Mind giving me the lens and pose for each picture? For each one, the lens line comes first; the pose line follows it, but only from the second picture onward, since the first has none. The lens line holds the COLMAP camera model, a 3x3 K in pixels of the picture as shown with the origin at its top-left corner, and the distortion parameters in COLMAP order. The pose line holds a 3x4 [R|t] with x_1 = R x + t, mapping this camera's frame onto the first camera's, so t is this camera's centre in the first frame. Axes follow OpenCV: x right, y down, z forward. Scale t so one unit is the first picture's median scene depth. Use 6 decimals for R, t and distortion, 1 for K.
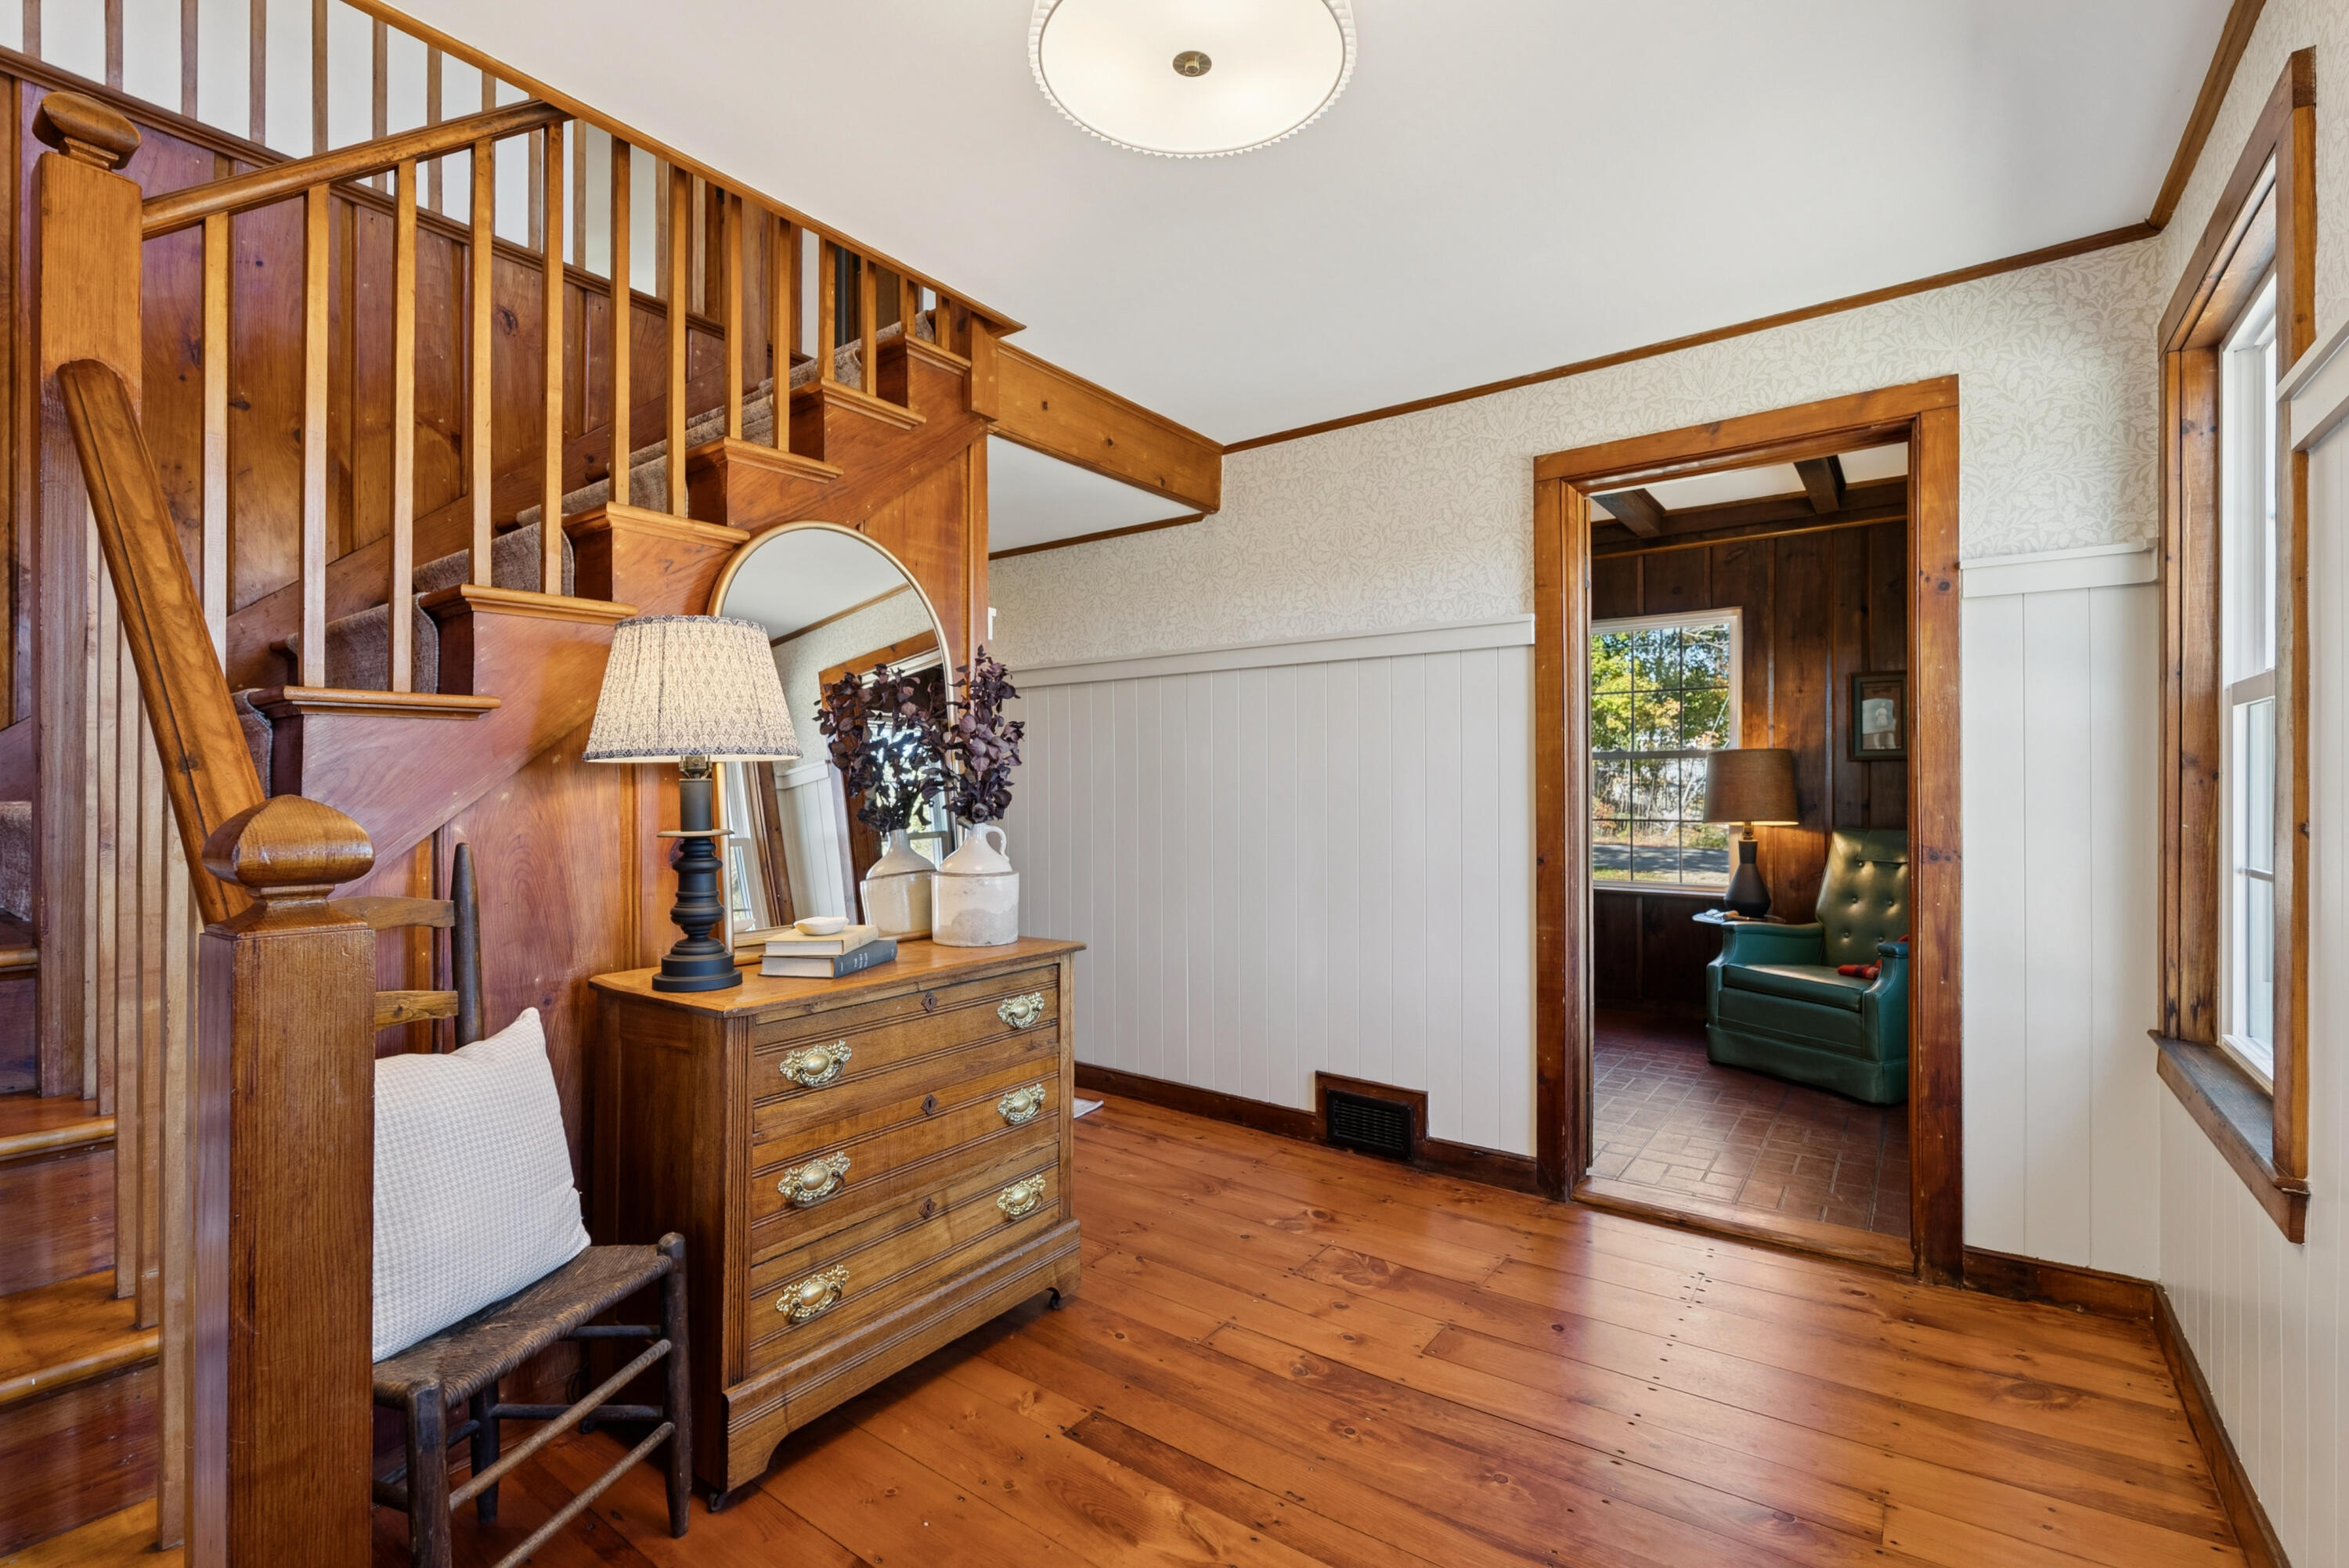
lens RADIAL K [[1036.8, 0, 1175.5], [0, 1036.8, 781.5], [0, 0, 1]] dist [-0.004654, -0.000700]
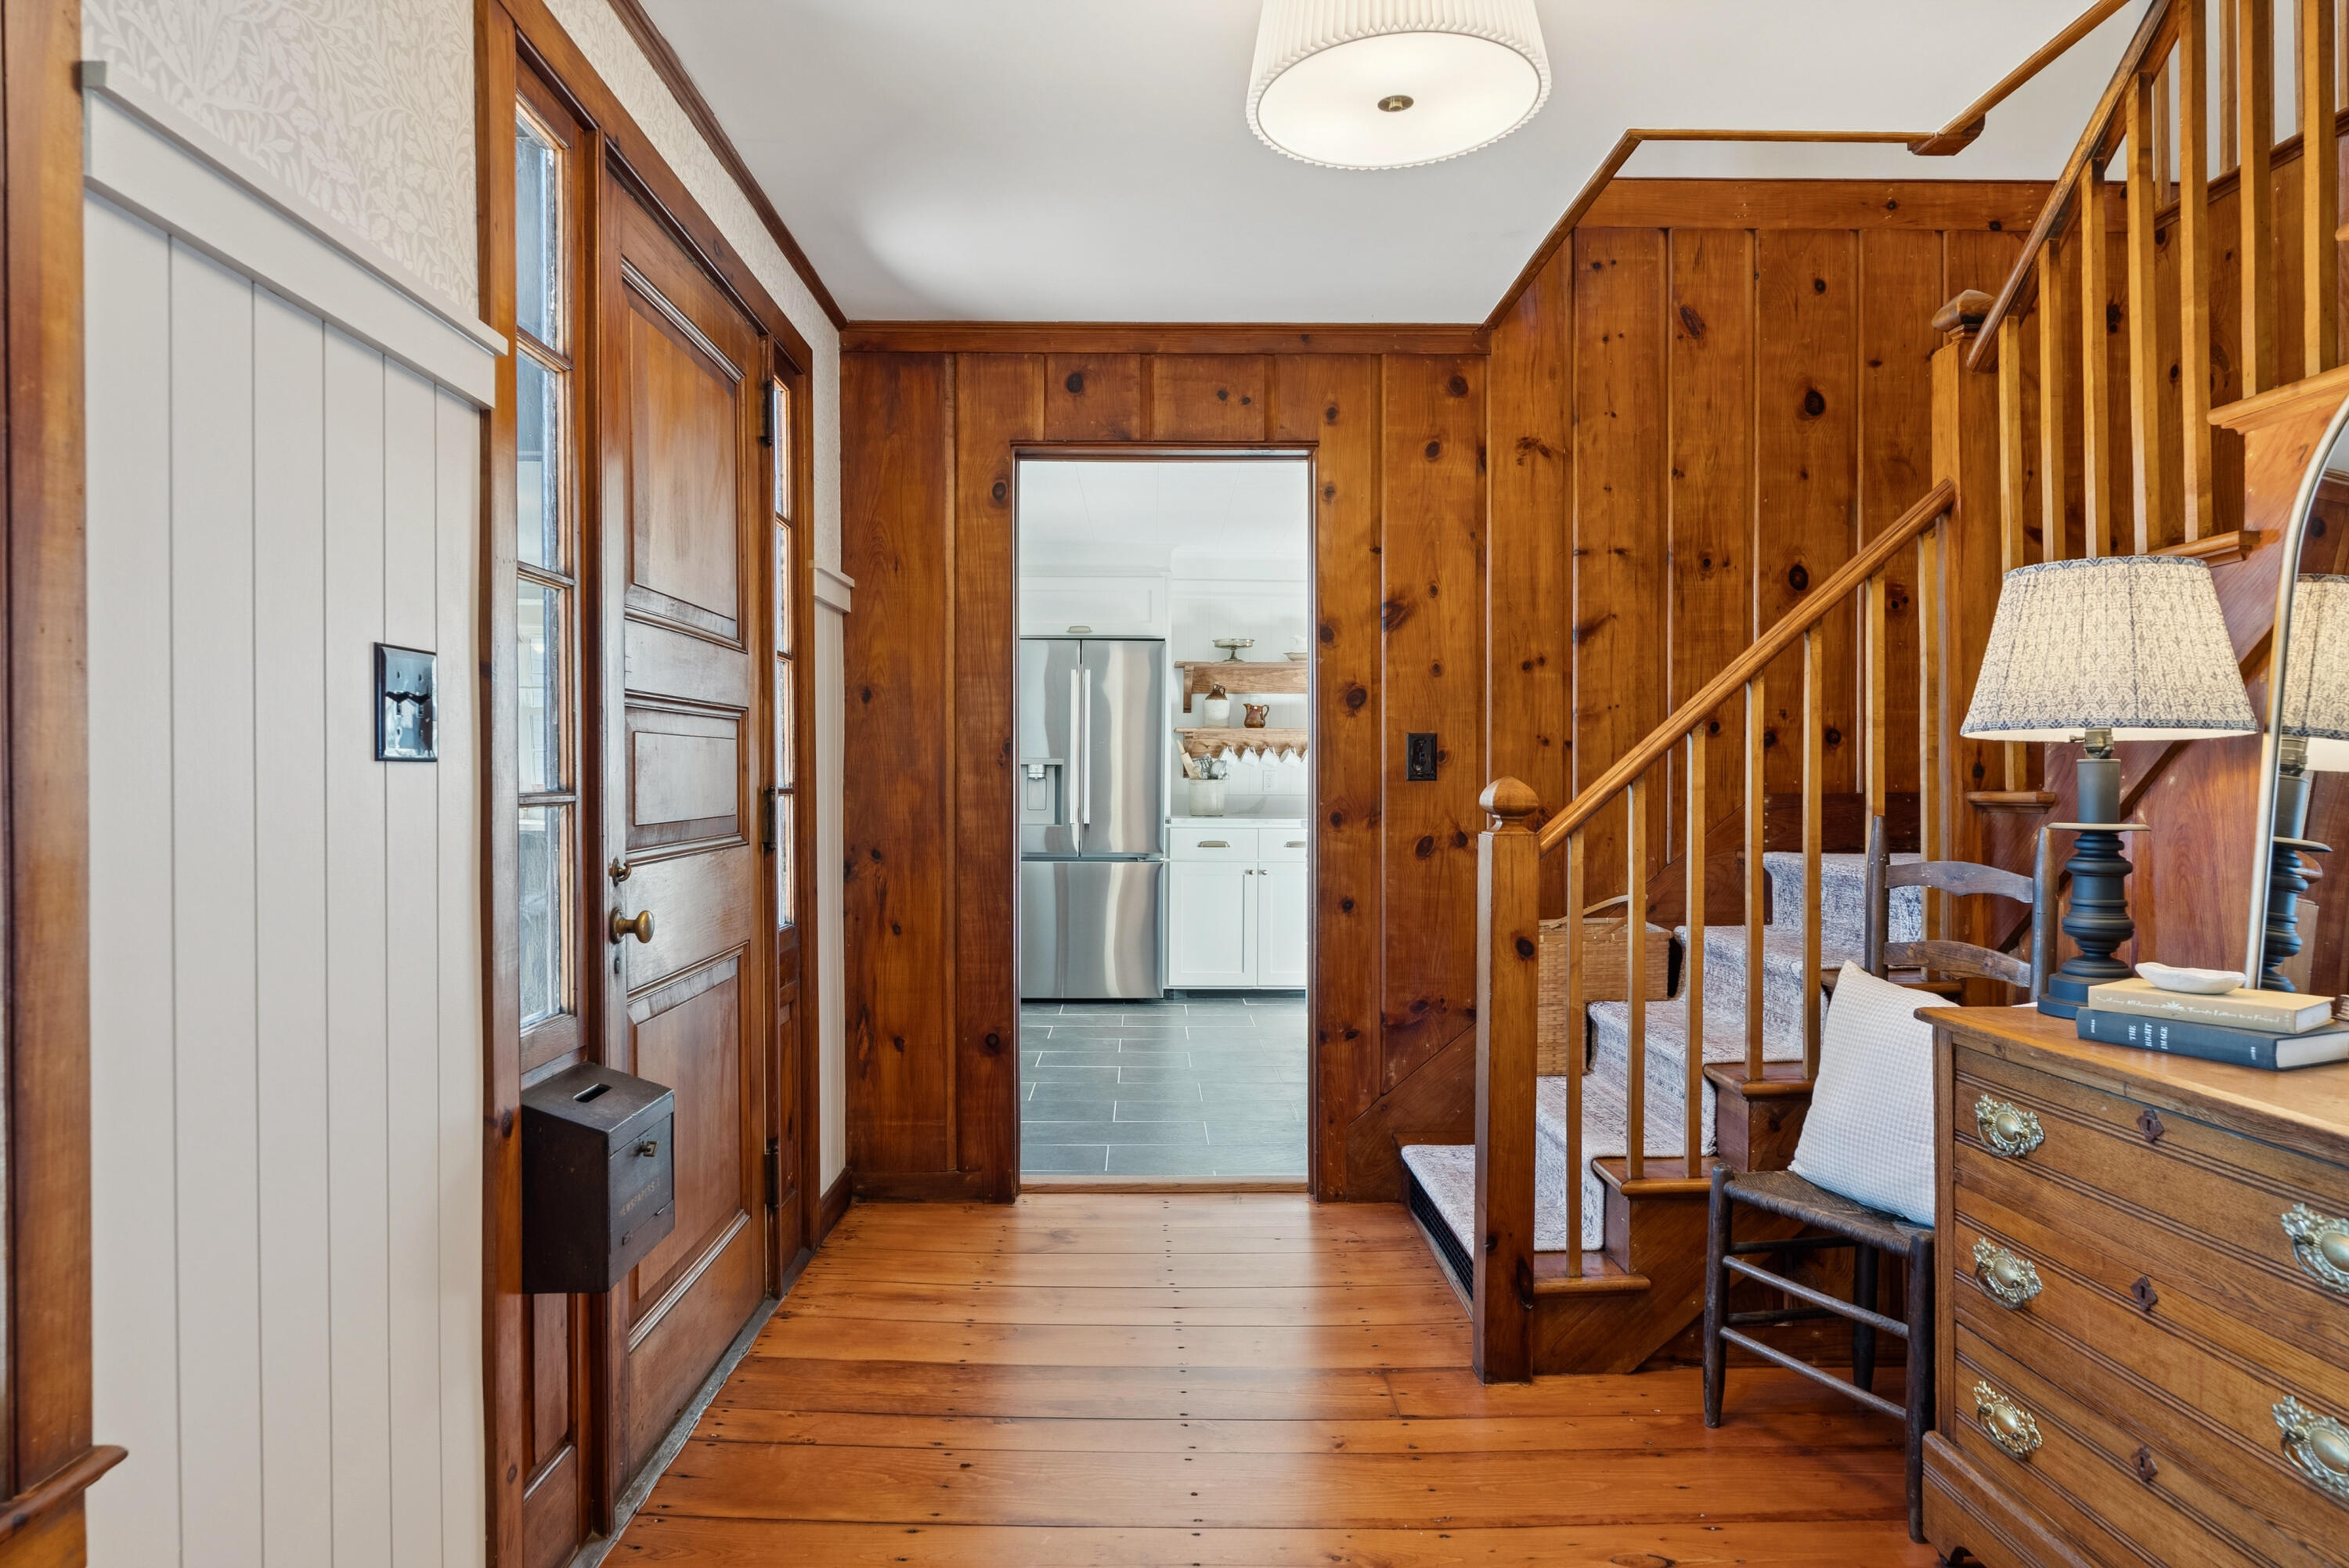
lens RADIAL K [[1459.4, 0, 1171.2], [0, 1459.4, 776.3], [0, 0, 1]] dist [0.006338, 0.001387]
pose [[-0.792806, -0.003820, -0.609462, 0.777866], [-0.005965, 0.999981, 0.001492, 0.014347], [0.609445, 0.004818, -0.792814, 1.413423]]
